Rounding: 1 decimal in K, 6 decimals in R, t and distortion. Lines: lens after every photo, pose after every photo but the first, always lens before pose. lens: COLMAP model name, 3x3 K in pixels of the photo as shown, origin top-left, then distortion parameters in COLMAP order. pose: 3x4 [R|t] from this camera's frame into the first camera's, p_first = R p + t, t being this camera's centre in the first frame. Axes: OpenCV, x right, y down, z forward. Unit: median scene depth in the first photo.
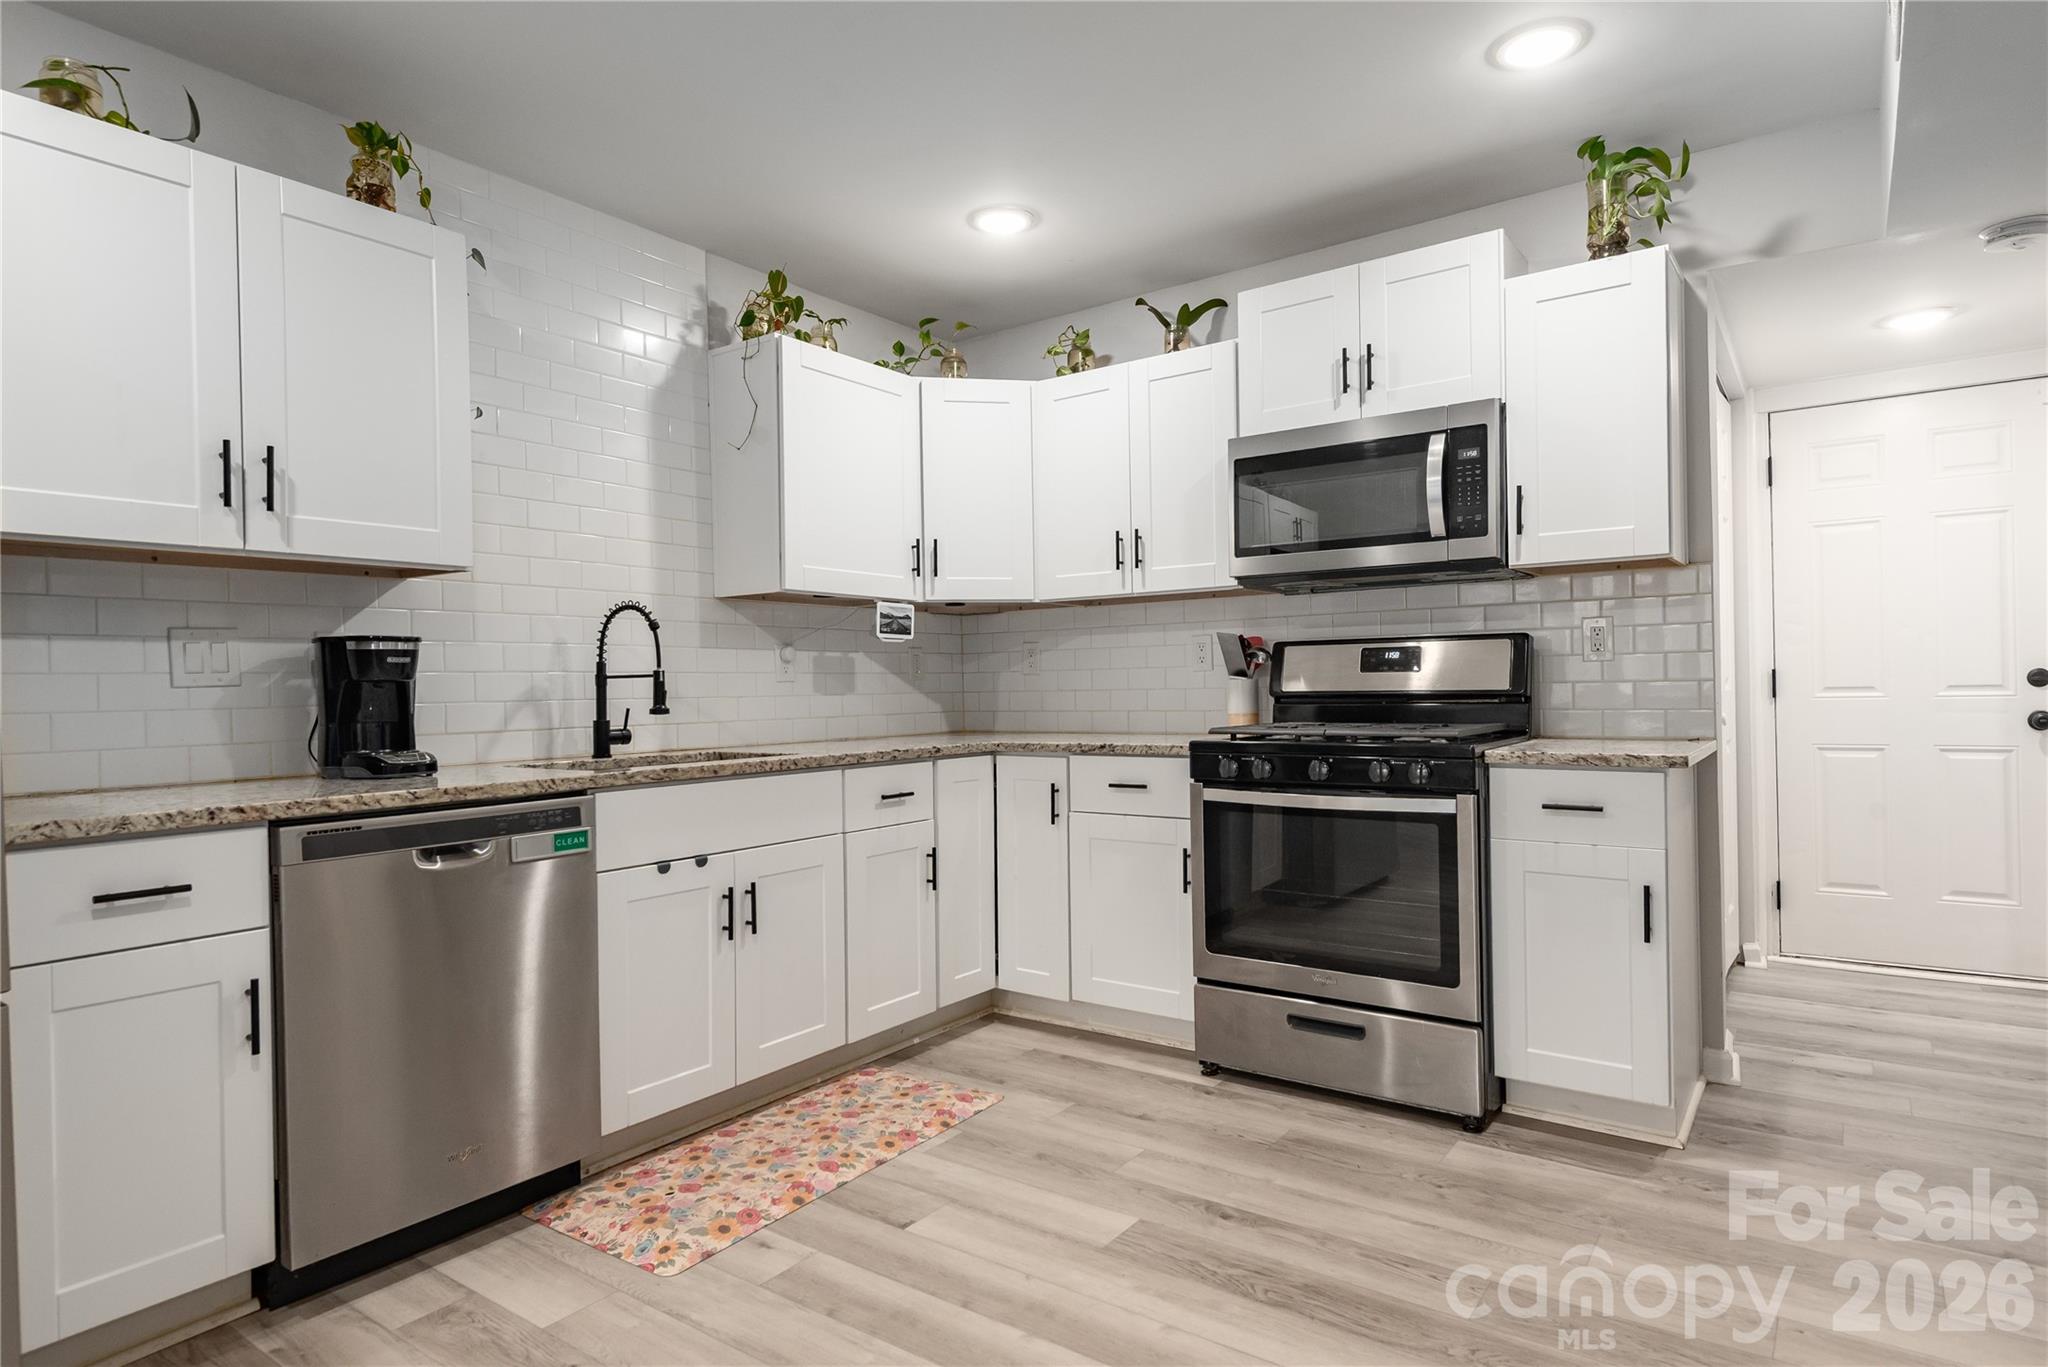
lens RADIAL K [[1131.2, 0, 1066.0], [0, 1131.2, 680.7], [0, 0, 1]] dist [0.013891, -0.003230]
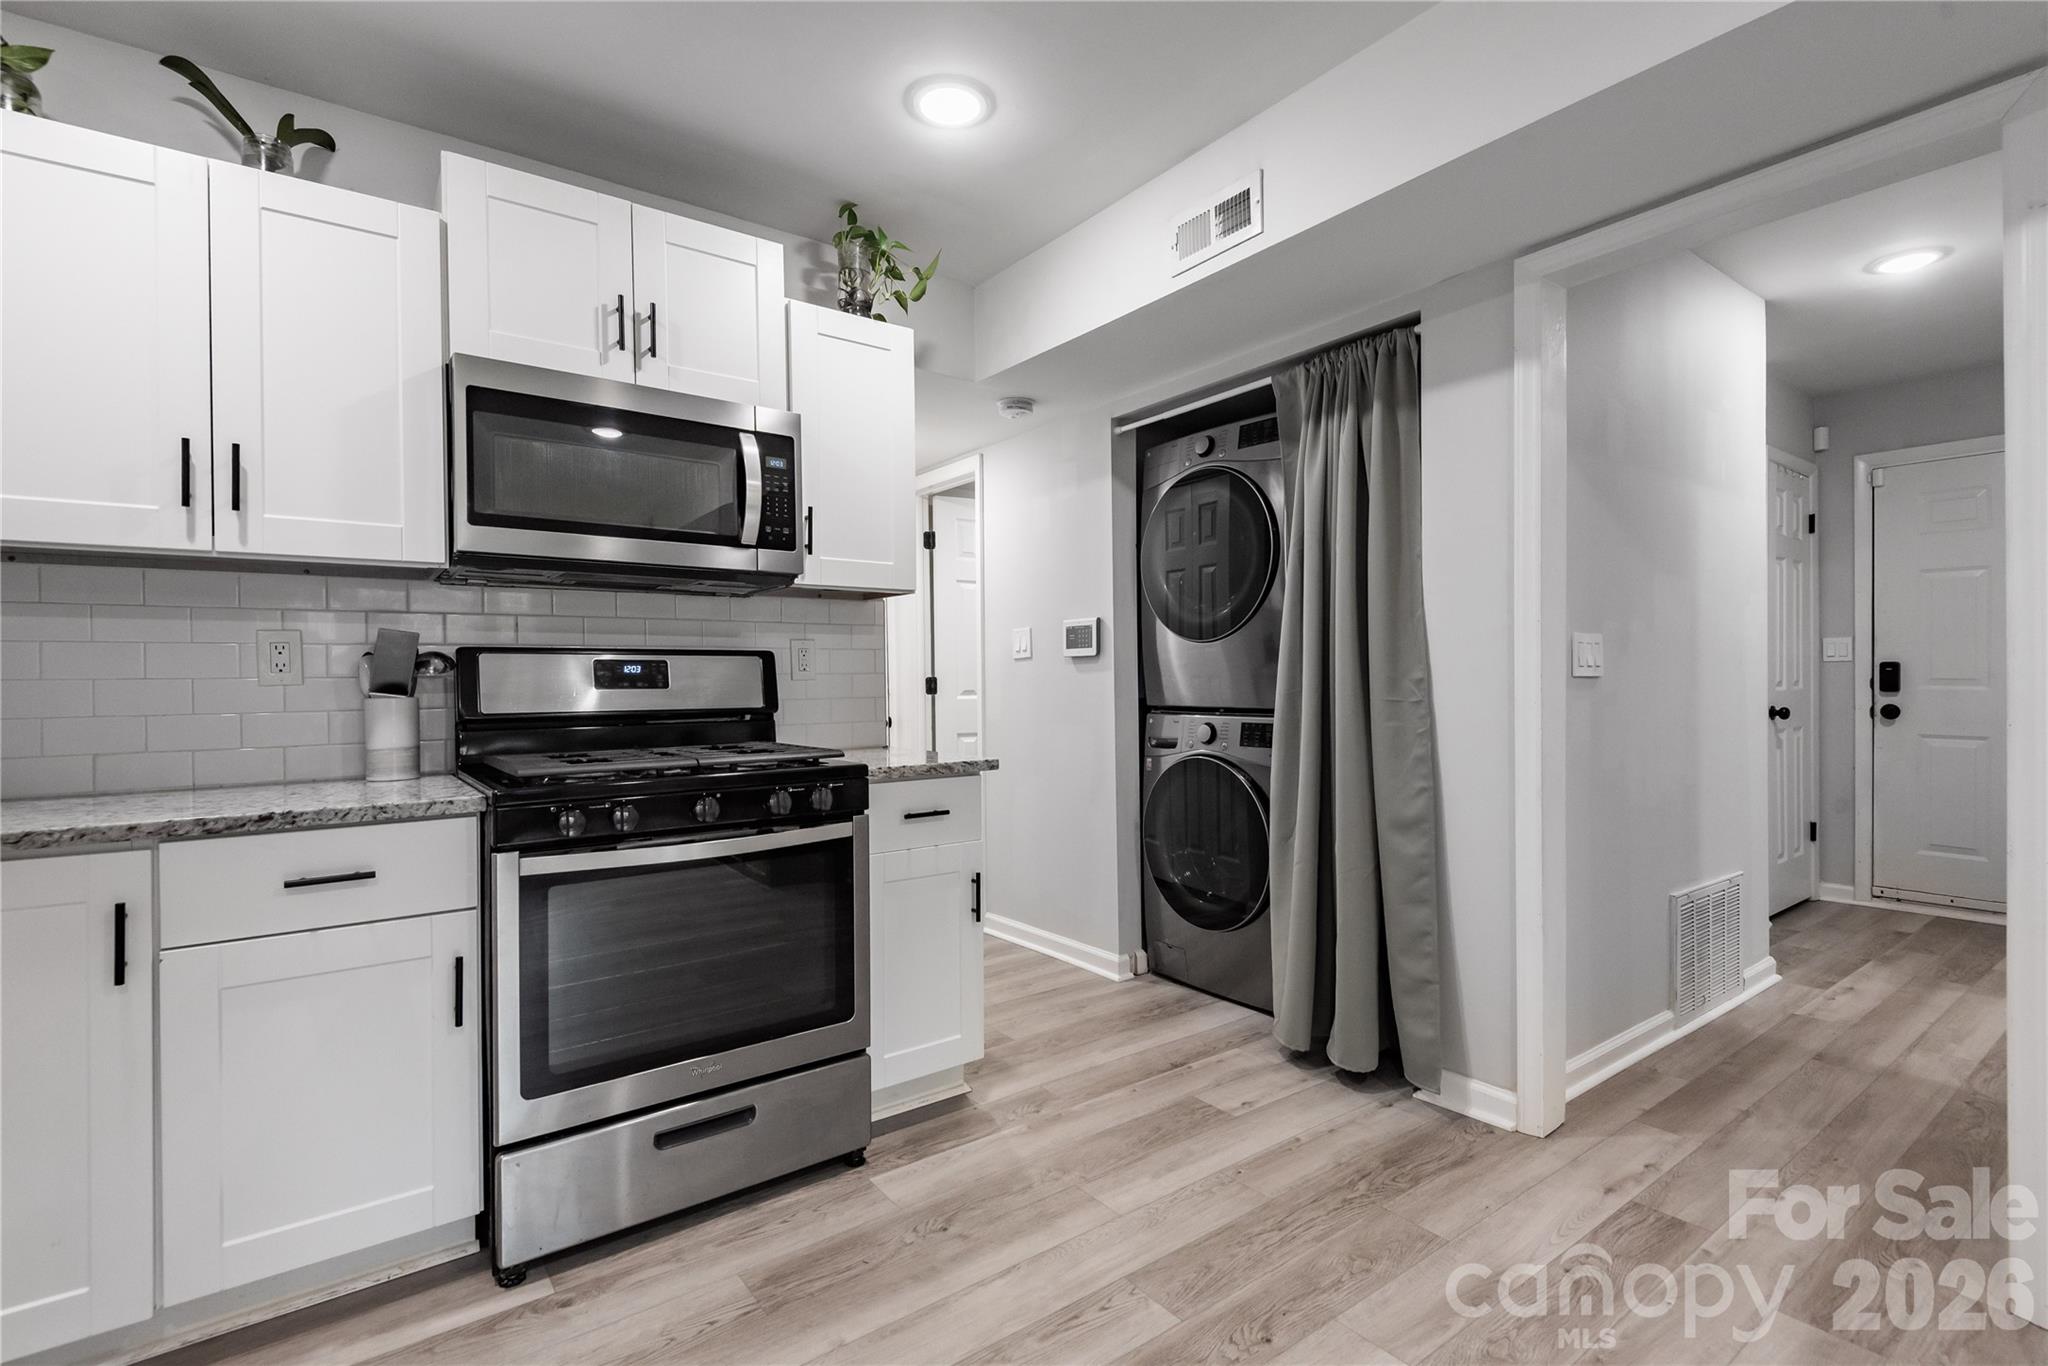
lens RADIAL K [[922.4, 0, 1011.3], [0, 922.4, 682.0], [0, 0, 1]] dist [0.009671, -0.002278]
pose [[0.323653, 0.015345, 0.946052, -0.296822], [0.002609, 0.999850, -0.017110, -0.000209], [-0.946172, 0.008006, 0.323564, 0.520463]]
